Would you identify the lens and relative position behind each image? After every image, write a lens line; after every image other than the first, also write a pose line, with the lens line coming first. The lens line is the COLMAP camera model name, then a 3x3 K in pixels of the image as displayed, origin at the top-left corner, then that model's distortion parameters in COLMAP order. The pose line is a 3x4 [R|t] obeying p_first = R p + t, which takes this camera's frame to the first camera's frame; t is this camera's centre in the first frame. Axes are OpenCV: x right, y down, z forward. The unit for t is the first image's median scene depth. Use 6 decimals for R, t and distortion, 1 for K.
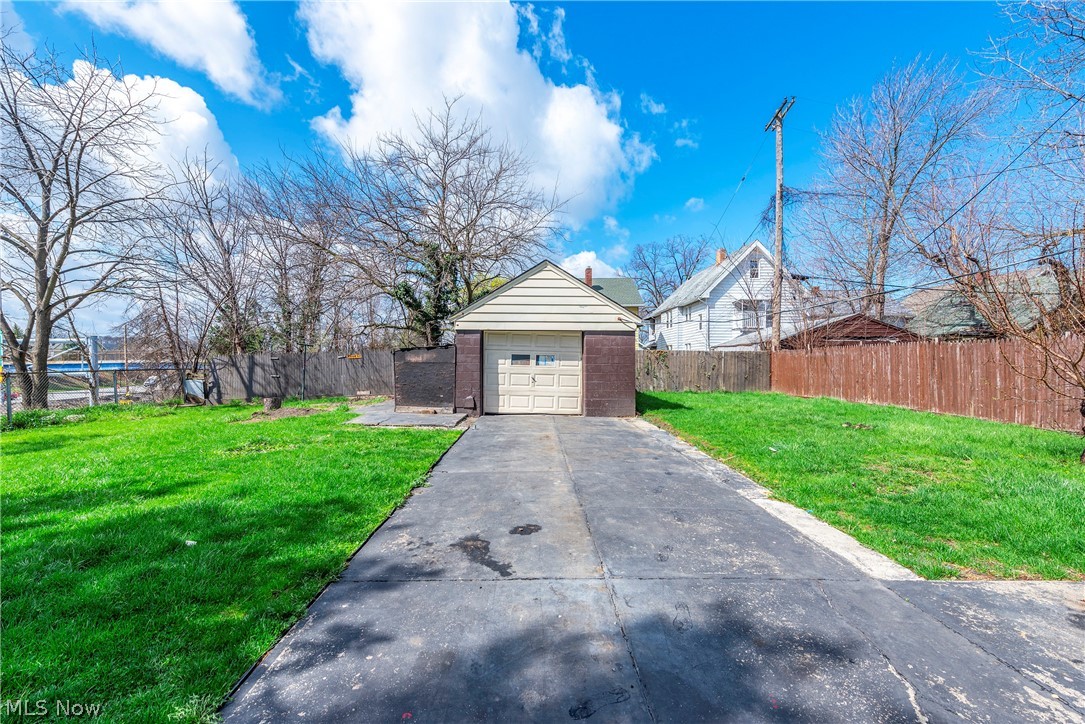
lens RADIAL K [[443.8, 0, 539.9], [0, 443.8, 366.5], [0, 0, 1]] dist [0.008298, -0.000783]
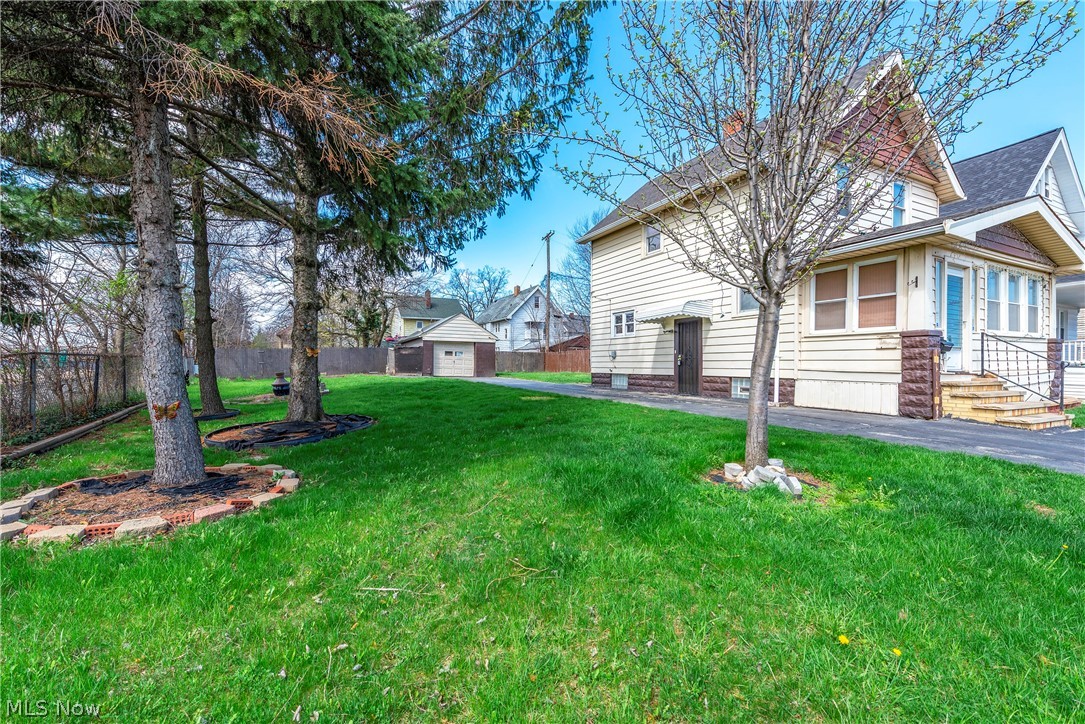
lens RADIAL K [[443.8, 0, 539.9], [0, 443.8, 366.5], [0, 0, 1]] dist [0.008298, -0.000783]
pose [[0.896545, 0.000682, 0.442953, -0.652432], [0.000918, 0.999994, -0.003397, 0.060742], [-0.442952, 0.003452, 0.896538, -1.324002]]
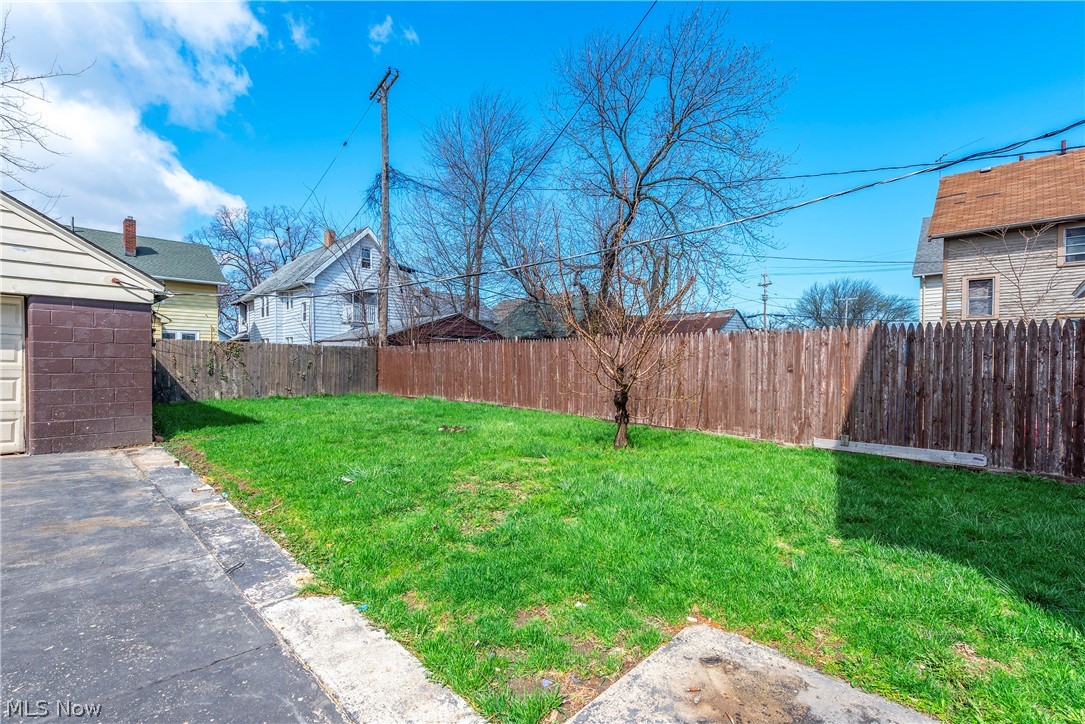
lens RADIAL K [[478.2, 0, 539.4], [0, 478.2, 368.5], [0, 0, 1]] dist [0.009310, -0.000098]
pose [[0.710609, -0.004585, 0.703572, 0.125784], [0.001115, 0.999985, 0.005391, 0.005622], [-0.703586, -0.003047, 0.710603, 0.151679]]
